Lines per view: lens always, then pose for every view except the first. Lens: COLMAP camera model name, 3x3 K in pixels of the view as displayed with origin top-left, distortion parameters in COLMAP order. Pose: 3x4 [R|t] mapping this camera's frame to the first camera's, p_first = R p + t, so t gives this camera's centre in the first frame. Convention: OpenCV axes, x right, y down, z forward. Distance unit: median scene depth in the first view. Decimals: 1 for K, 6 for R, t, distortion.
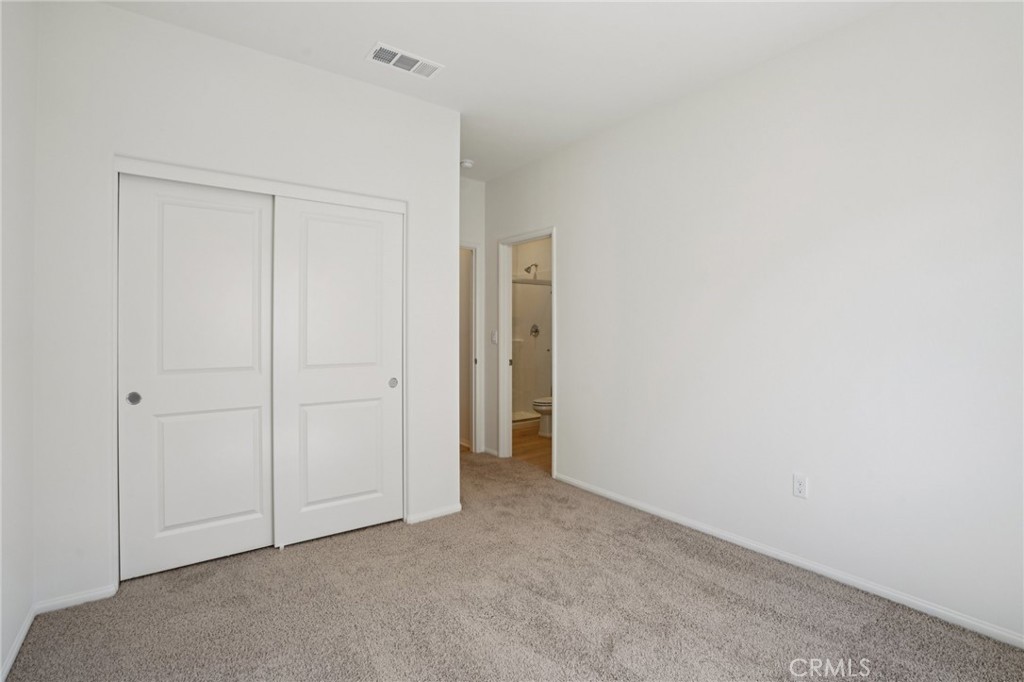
lens RADIAL K [[475.1, 0, 514.1], [0, 475.1, 339.3], [0, 0, 1]] dist [-0.044964, 0.013571]
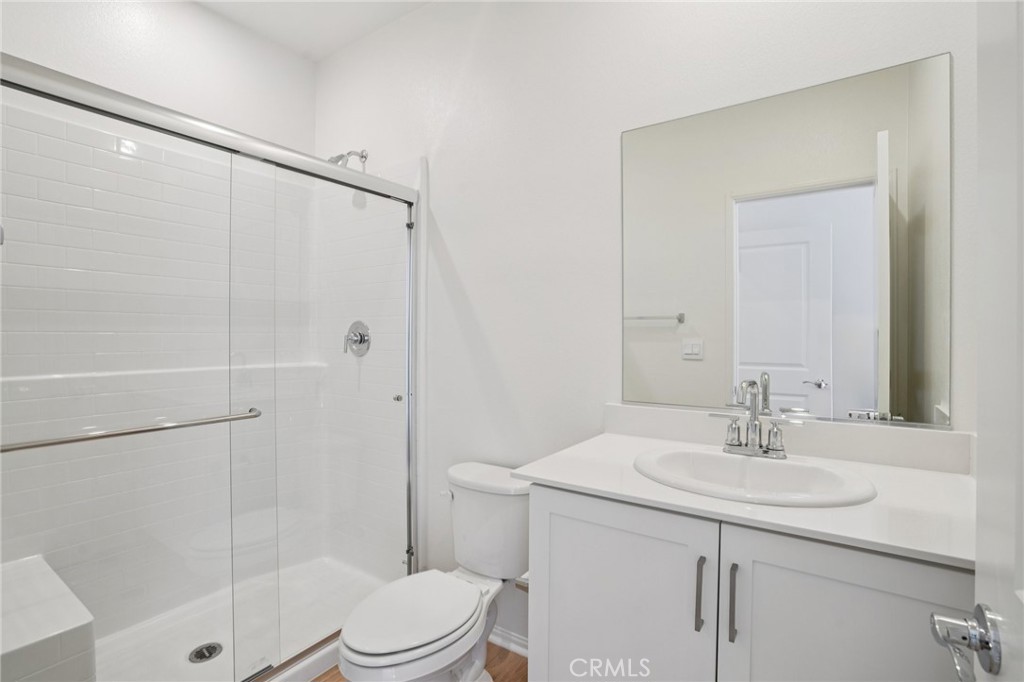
lens RADIAL K [[475.1, 0, 510.1], [0, 475.1, 341.7], [0, 0, 1]] dist [-0.044964, 0.013571]
pose [[0.948355, 0.003817, 0.317189, 0.039409], [-0.002559, 0.999987, -0.004383, -0.014545], [-0.317202, 0.003345, 0.948352, 0.625533]]
